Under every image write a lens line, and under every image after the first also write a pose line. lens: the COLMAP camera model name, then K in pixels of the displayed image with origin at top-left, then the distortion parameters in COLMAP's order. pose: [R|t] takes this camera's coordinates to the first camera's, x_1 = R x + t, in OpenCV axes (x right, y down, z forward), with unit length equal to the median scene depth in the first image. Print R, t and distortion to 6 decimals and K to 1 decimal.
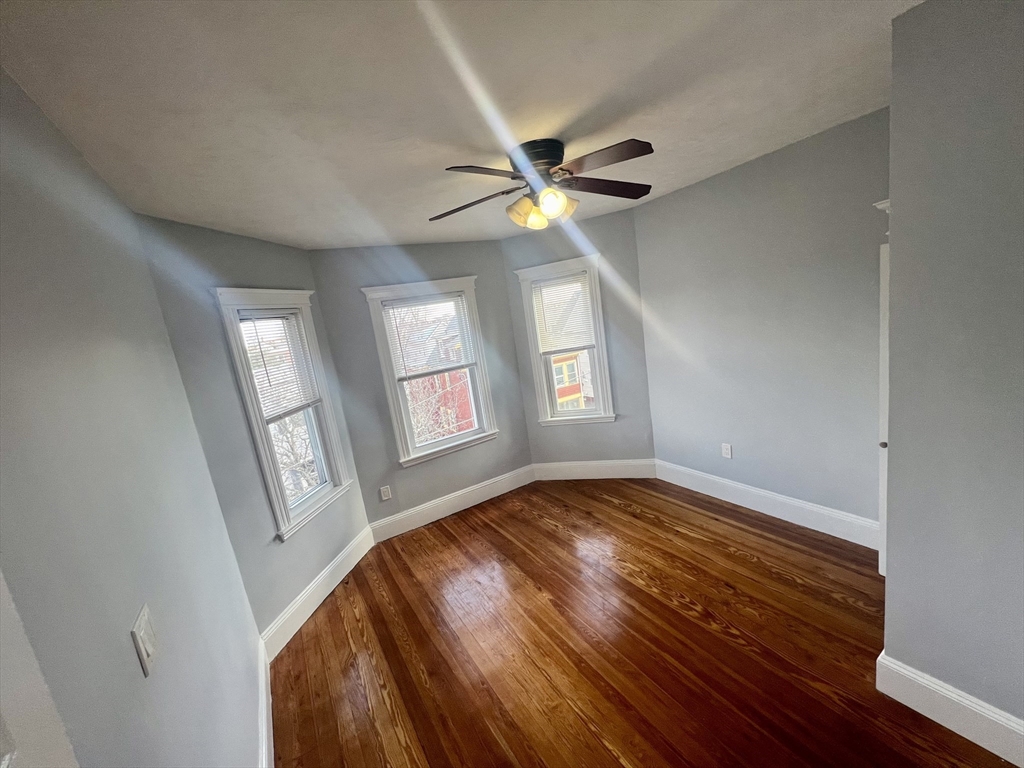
lens RADIAL K [[410.1, 0, 511.5], [0, 410.1, 386.5], [0, 0, 1]] dist [0.001723, 0.000130]
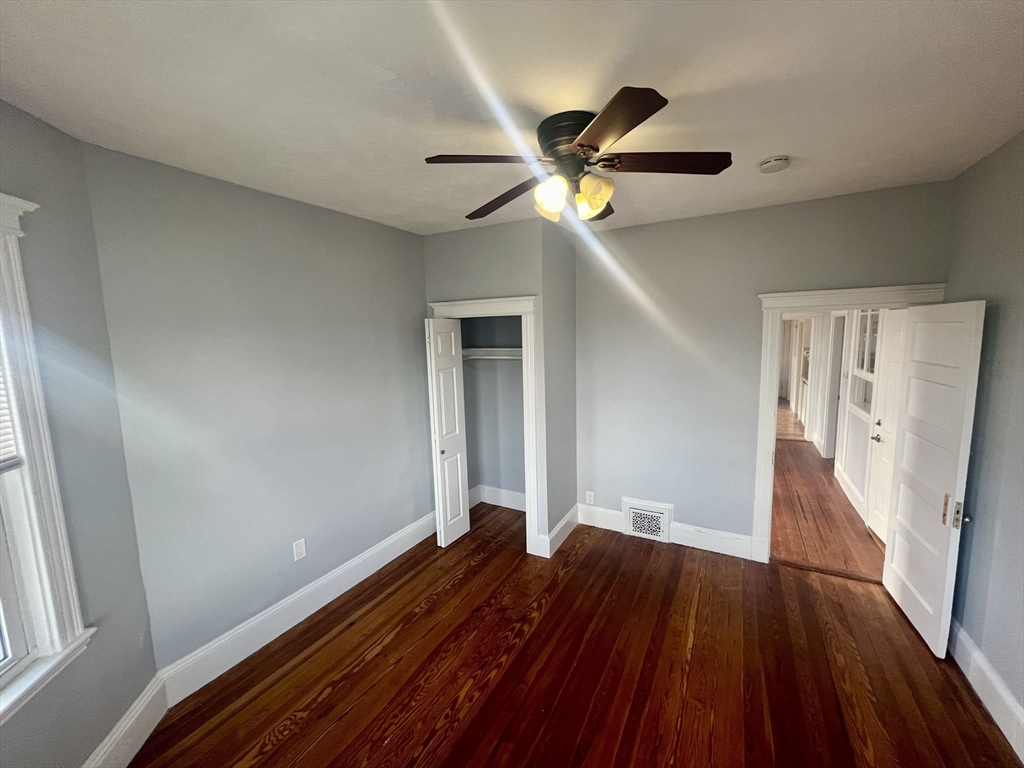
lens RADIAL K [[410.1, 0, 511.5], [0, 410.1, 386.5], [0, 0, 1]] dist [0.001723, 0.000130]
pose [[-0.484956, 0.051836, 0.873001, -0.378450], [0.248538, 0.965250, 0.080750, -0.107939], [-0.838479, 0.256134, -0.480987, 1.060239]]
